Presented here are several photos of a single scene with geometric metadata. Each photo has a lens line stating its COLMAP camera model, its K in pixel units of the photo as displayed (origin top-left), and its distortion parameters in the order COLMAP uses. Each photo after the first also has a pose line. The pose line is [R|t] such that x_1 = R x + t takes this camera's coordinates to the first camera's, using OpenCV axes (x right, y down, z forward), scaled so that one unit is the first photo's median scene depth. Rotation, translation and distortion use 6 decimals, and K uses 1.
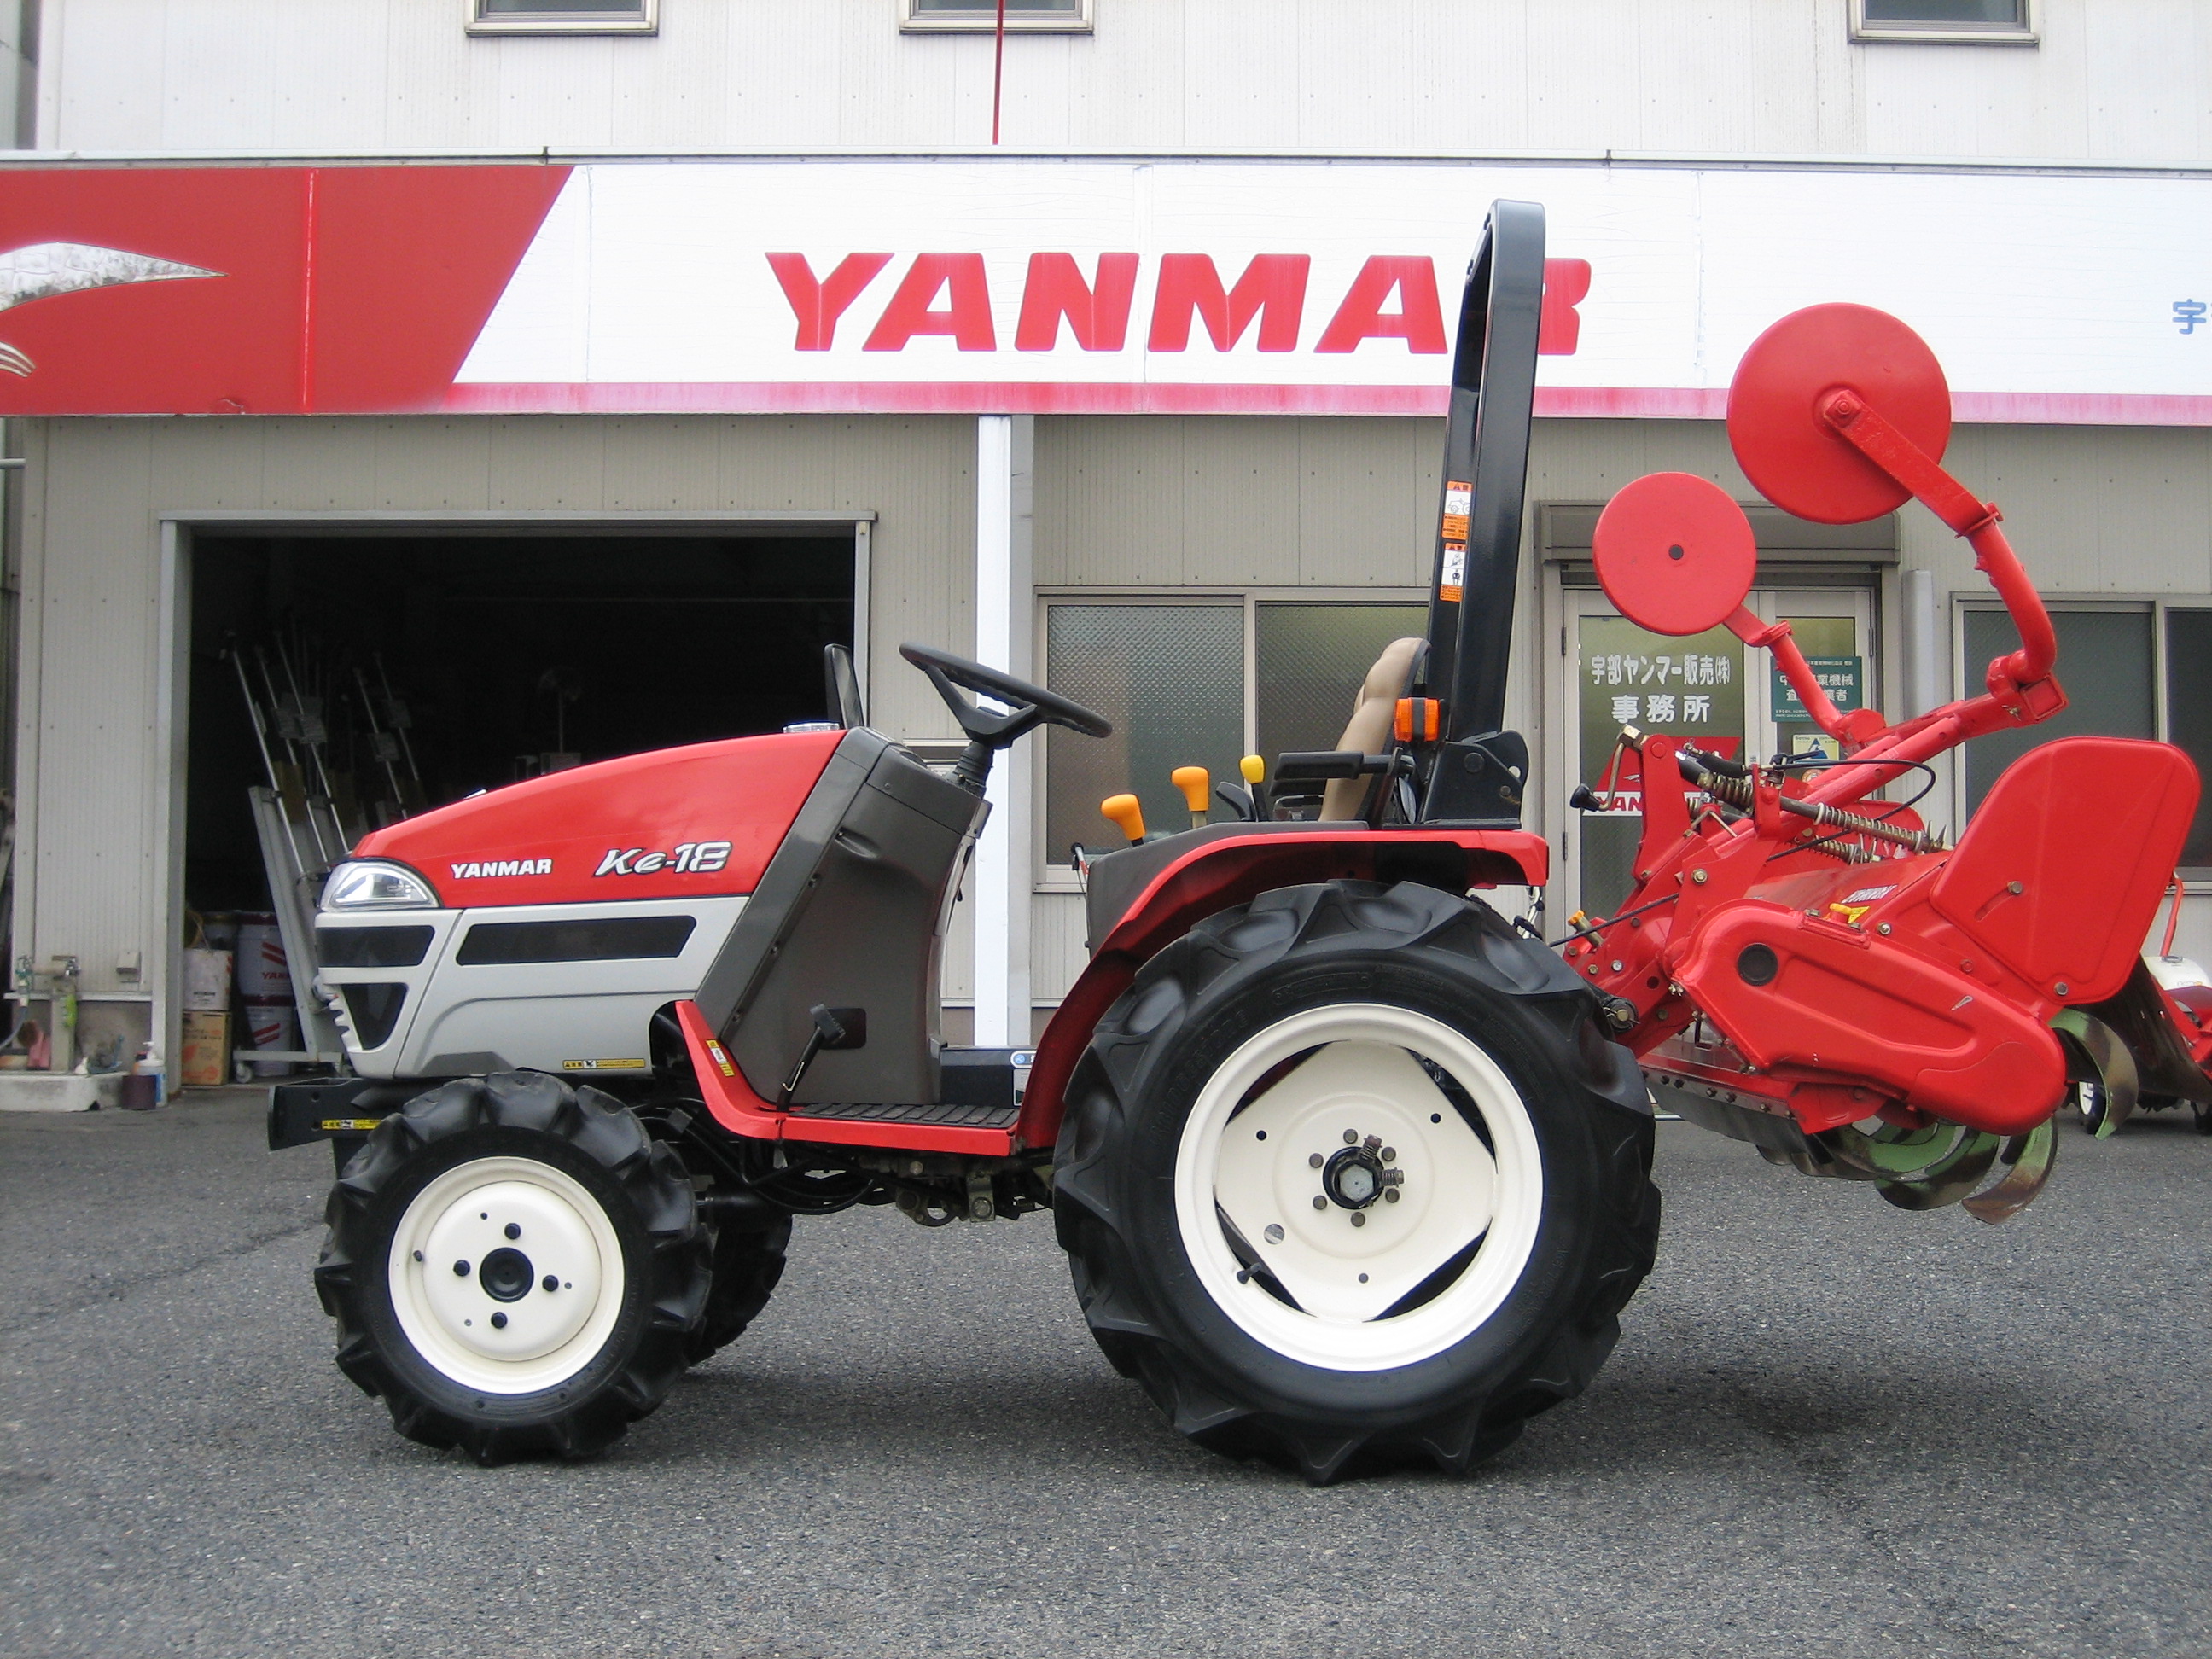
lens RADIAL K [[2828.0, 0, 1131.2], [0, 2828.0, 818.0], [0, 0, 1]] dist [-0.095770, 0.000000]
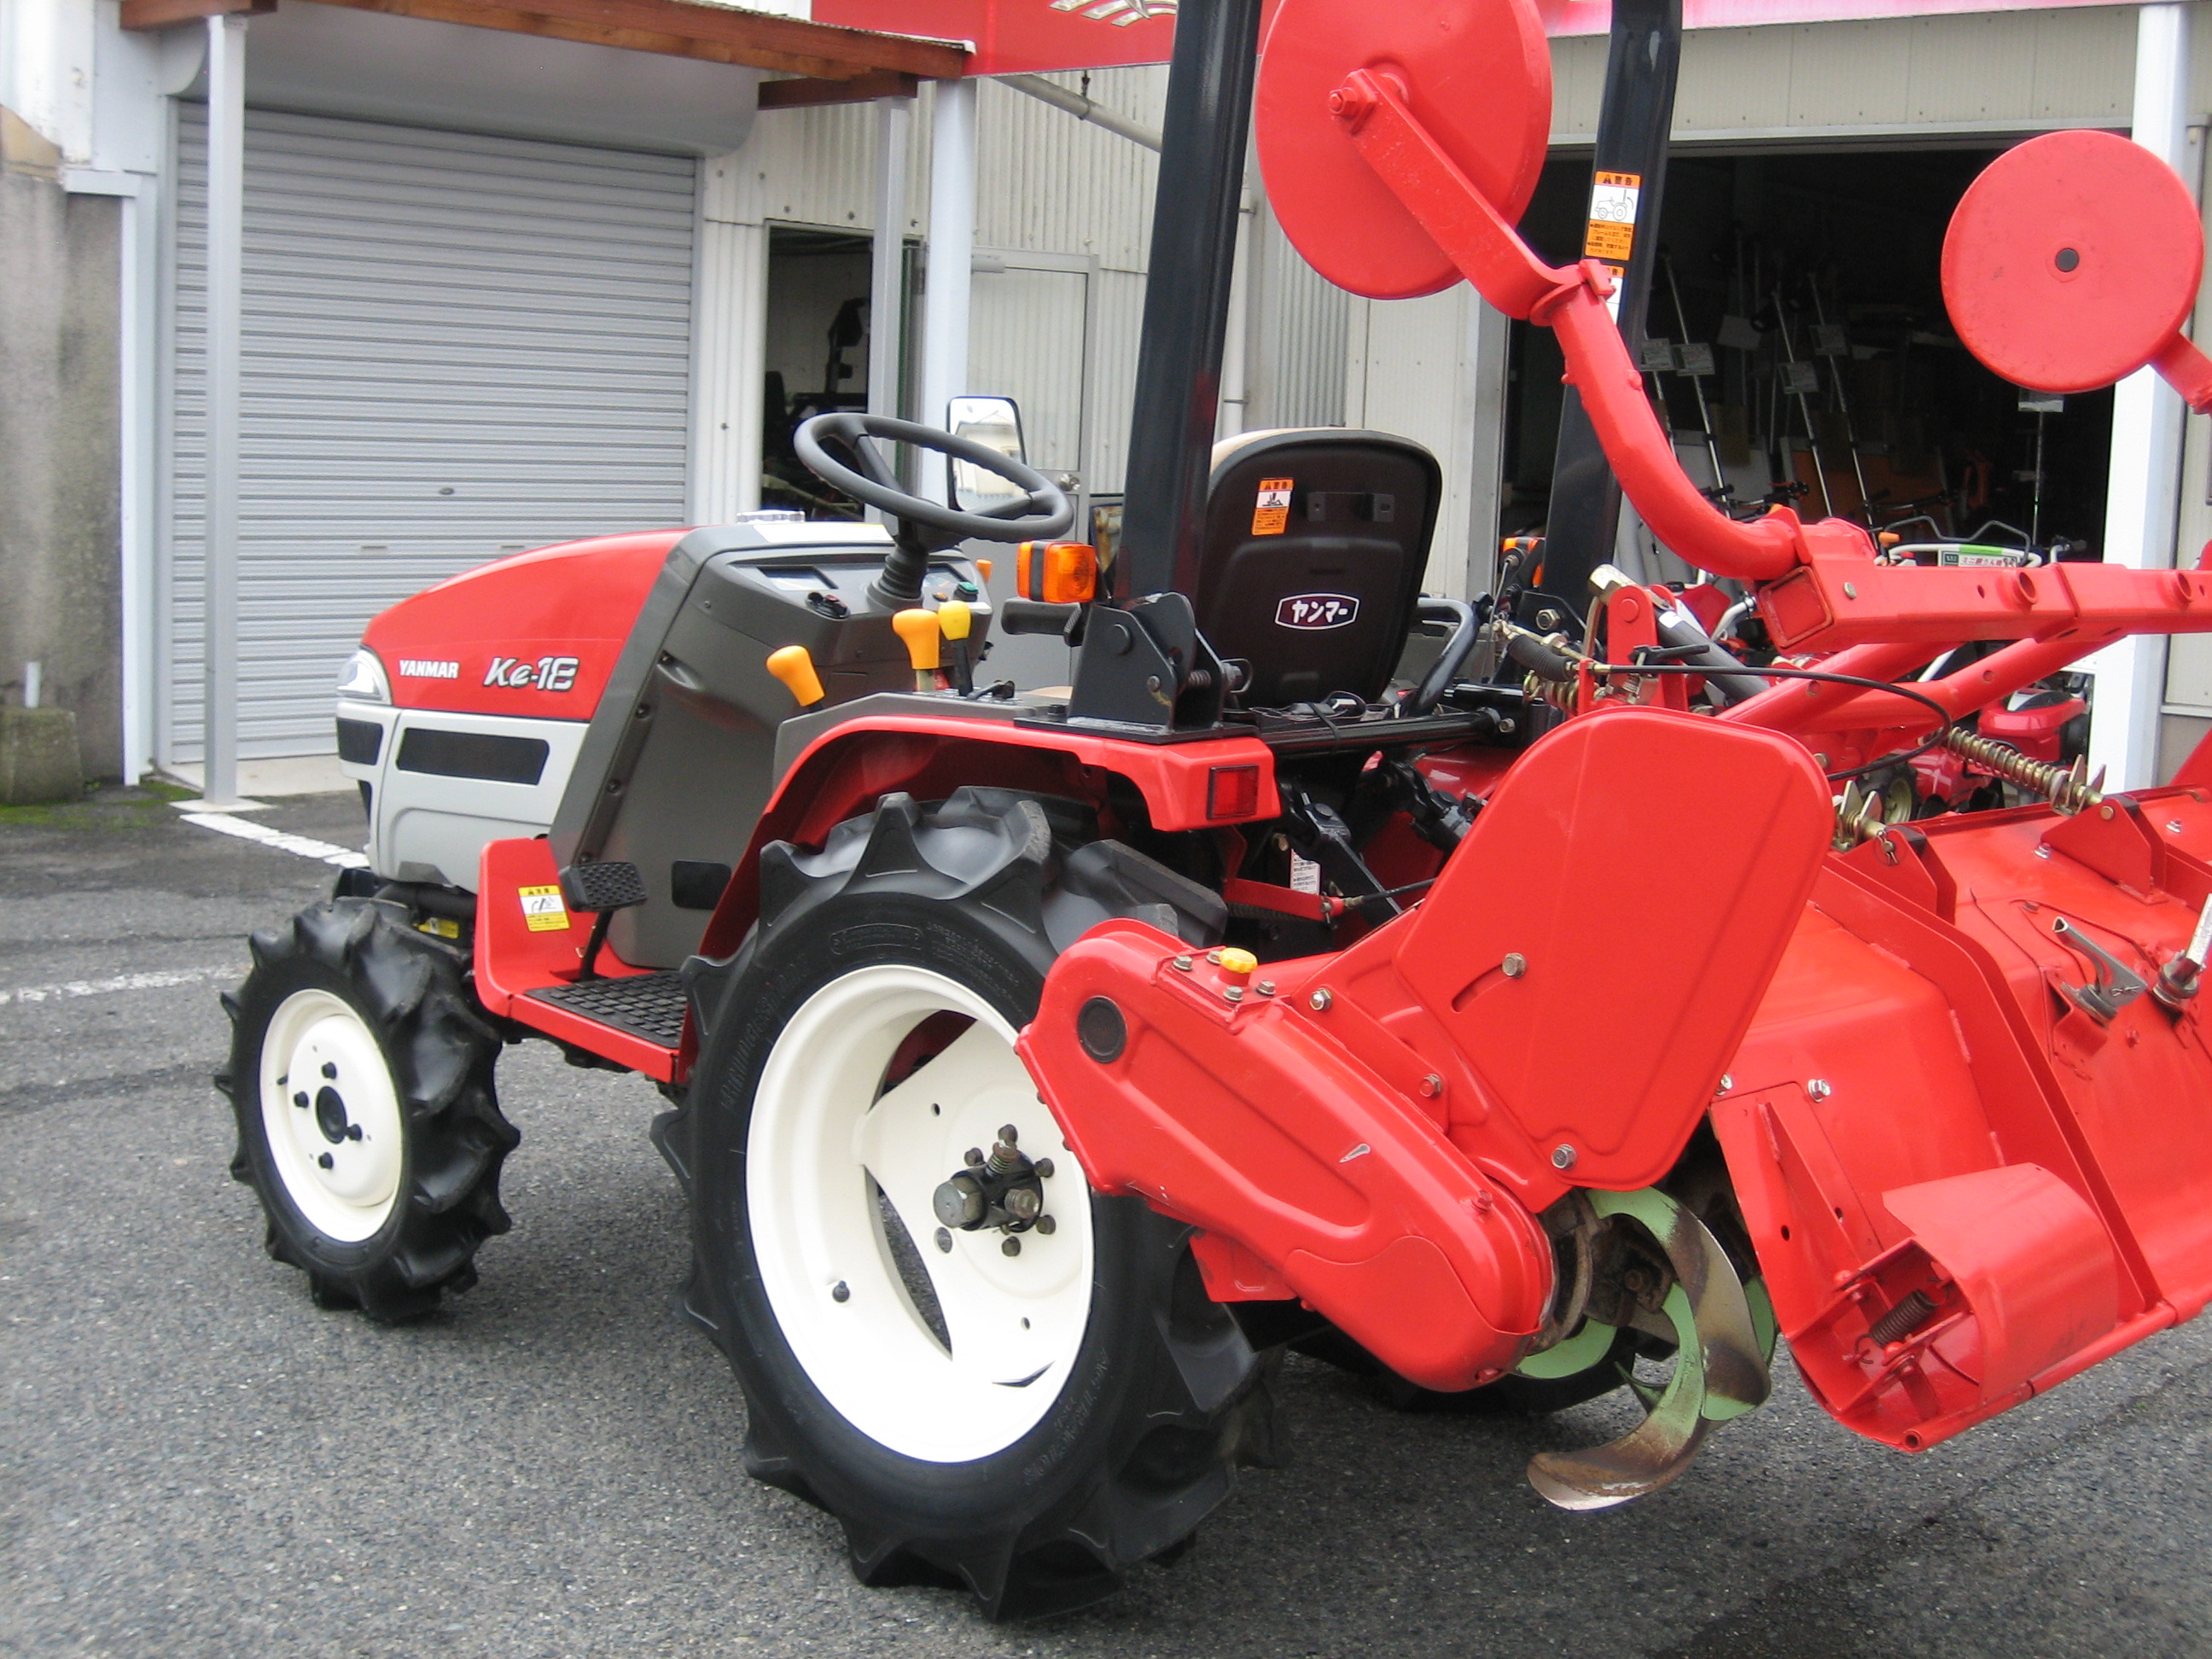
lens RADIAL K [[2828.0, 0, 1130.8], [0, 2828.0, 836.6], [0, 0, 1]] dist [-0.095770, 0.000000]
pose [[0.764561, 0.115128, -0.634187, 0.536722], [-0.011956, 0.986283, 0.164632, -0.081360], [0.644441, -0.118288, 0.755449, 0.457588]]
